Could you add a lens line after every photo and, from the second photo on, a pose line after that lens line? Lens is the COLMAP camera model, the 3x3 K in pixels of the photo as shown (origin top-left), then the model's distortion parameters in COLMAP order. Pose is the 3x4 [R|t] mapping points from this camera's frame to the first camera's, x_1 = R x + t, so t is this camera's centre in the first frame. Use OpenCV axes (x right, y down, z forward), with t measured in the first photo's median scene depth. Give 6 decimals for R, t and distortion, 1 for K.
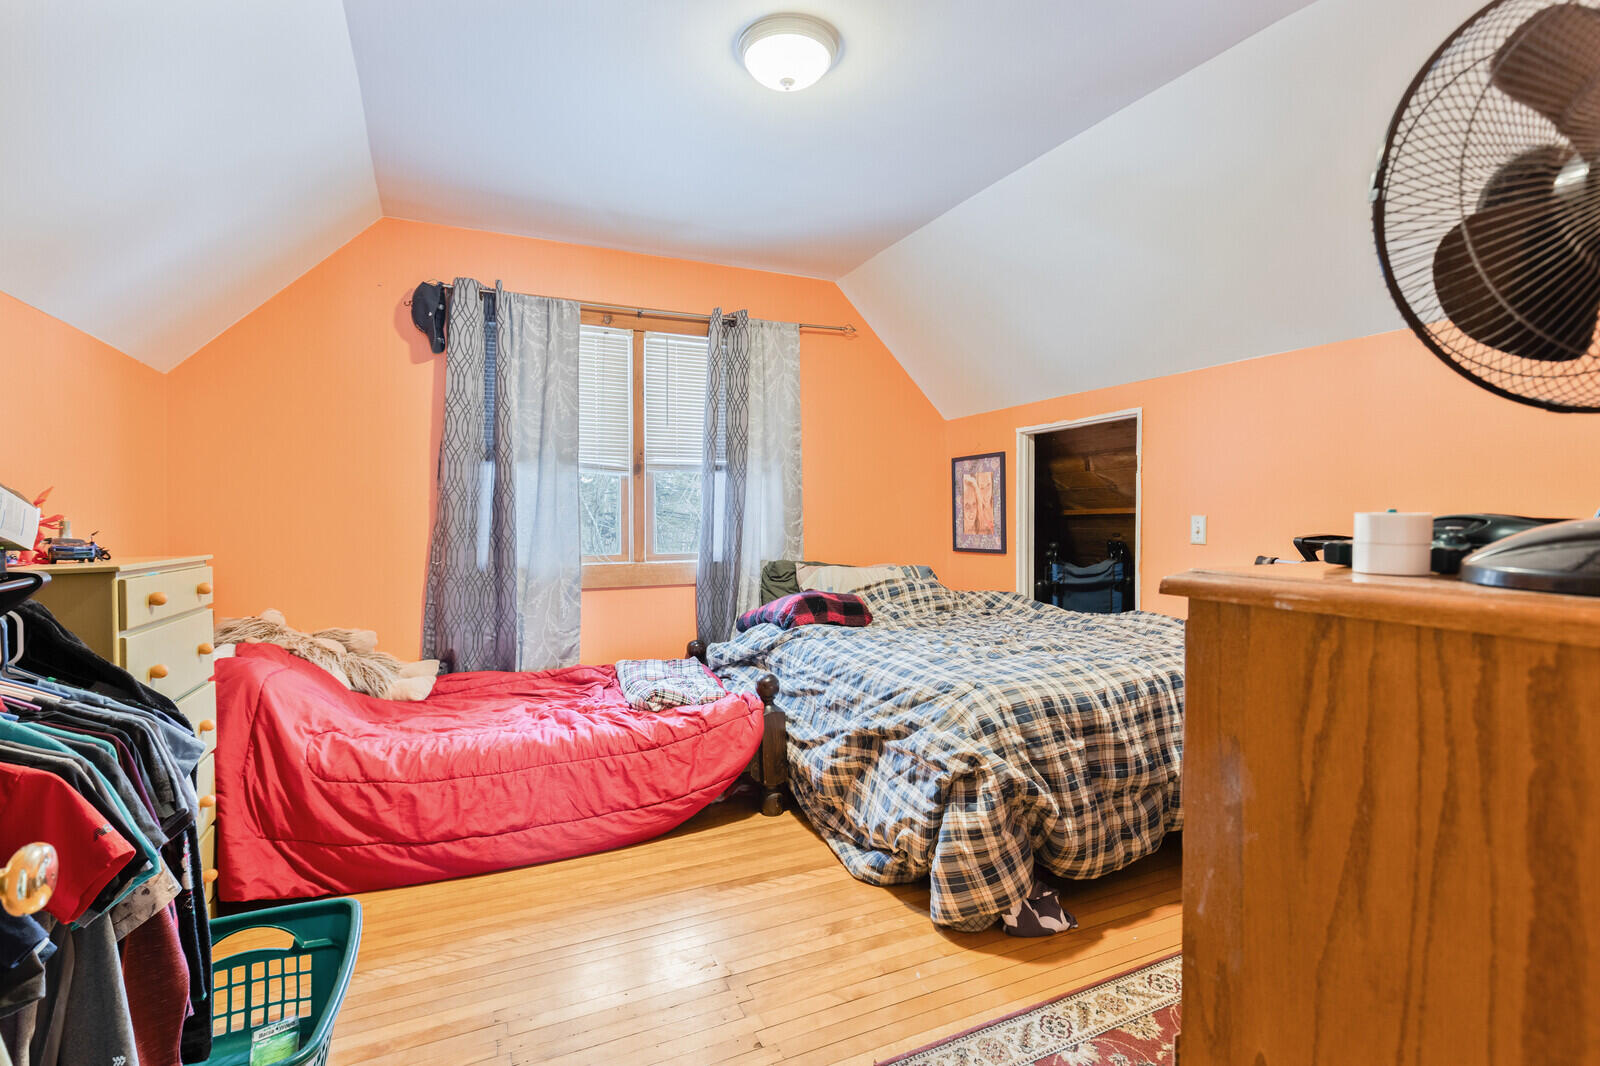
lens RADIAL K [[733.0, 0, 790.2], [0, 733.0, 530.3], [0, 0, 1]] dist [0.006239, 0.000190]
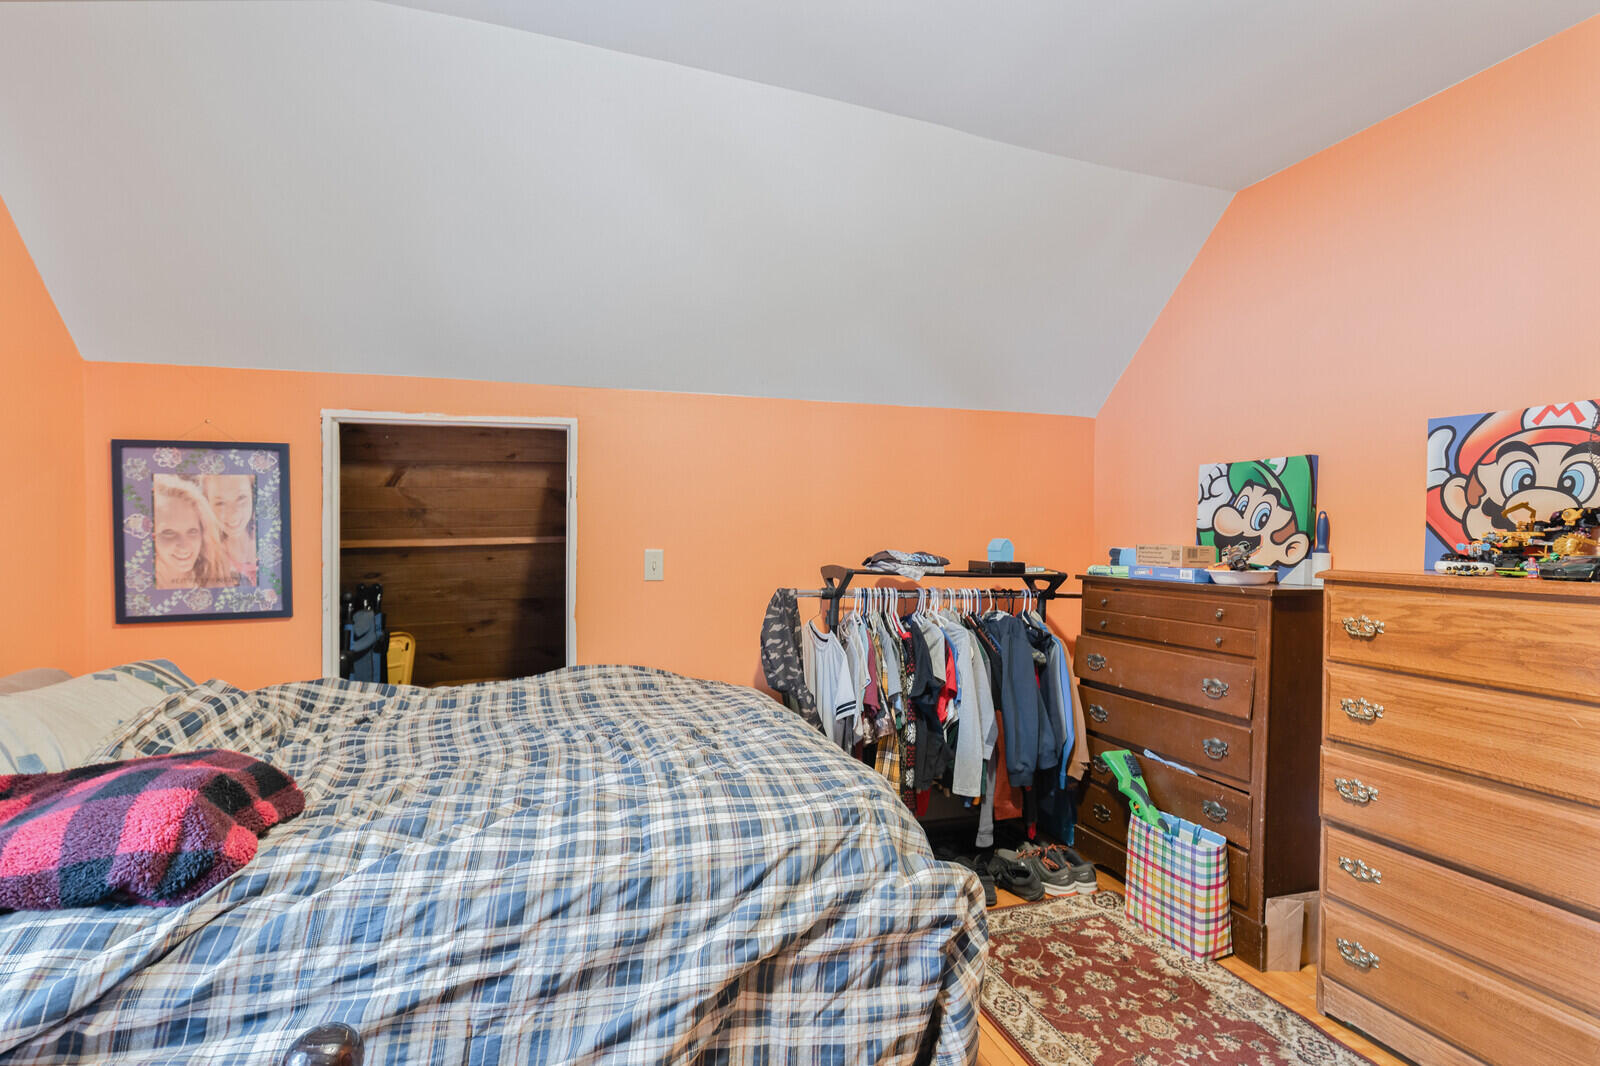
lens RADIAL K [[733.0, 0, 791.6], [0, 733.0, 534.8], [0, 0, 1]] dist [0.006239, 0.000190]
pose [[0.113537, 0.005836, 0.993517, -0.337626], [0.021104, 0.999743, -0.008285, -0.027706], [-0.993310, 0.021908, 0.113384, 0.711149]]
